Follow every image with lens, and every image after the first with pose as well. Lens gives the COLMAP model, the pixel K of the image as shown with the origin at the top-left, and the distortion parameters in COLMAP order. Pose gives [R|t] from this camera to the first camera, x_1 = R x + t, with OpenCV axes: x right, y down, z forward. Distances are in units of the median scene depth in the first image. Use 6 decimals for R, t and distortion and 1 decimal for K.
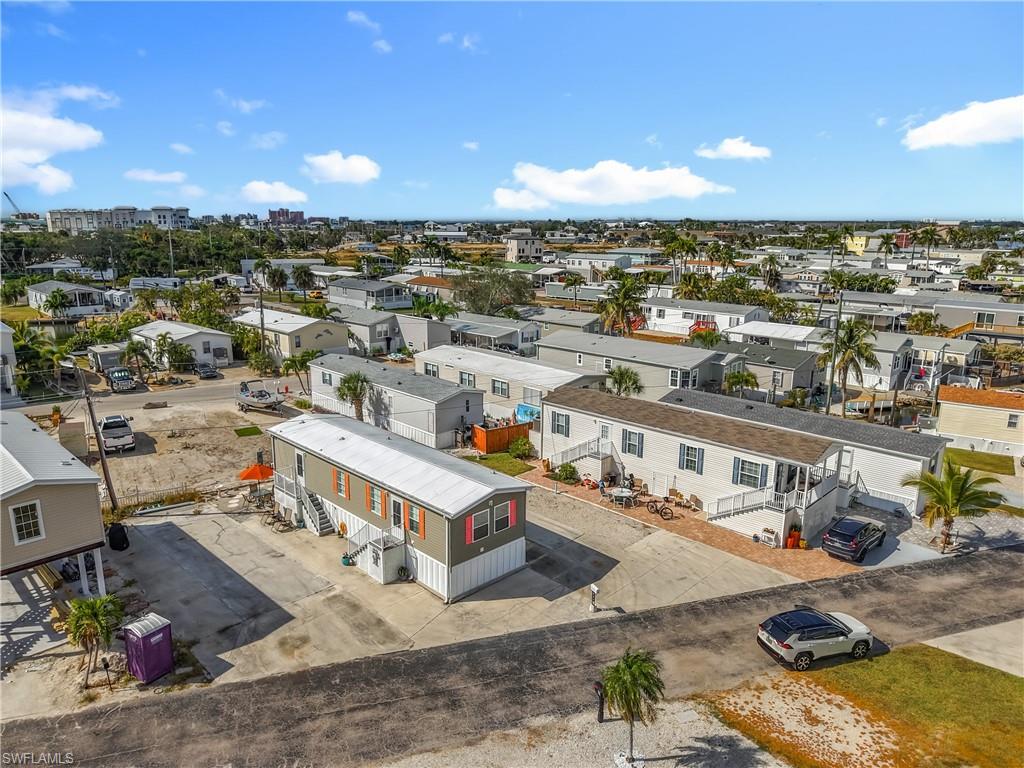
lens RADIAL K [[689.4, 0, 512.0], [0, 689.4, 384.0], [0, 0, 1]] dist [0.030093, -0.035424]
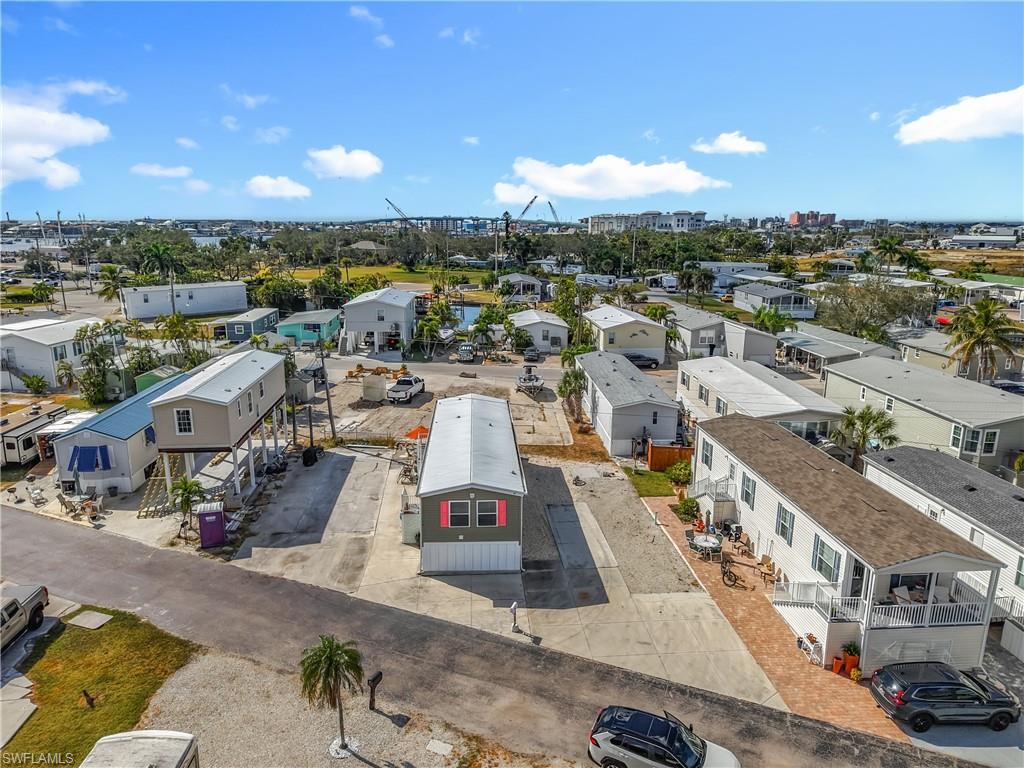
lens RADIAL K [[688.6, 0, 512.0], [0, 688.6, 384.0], [0, 0, 1]] dist [0.049793, -0.041734]
pose [[0.753643, 0.148839, -0.640210, 0.563194], [-0.151599, 0.987124, 0.051033, -0.047804], [0.639562, 0.058595, 0.766503, 0.200254]]
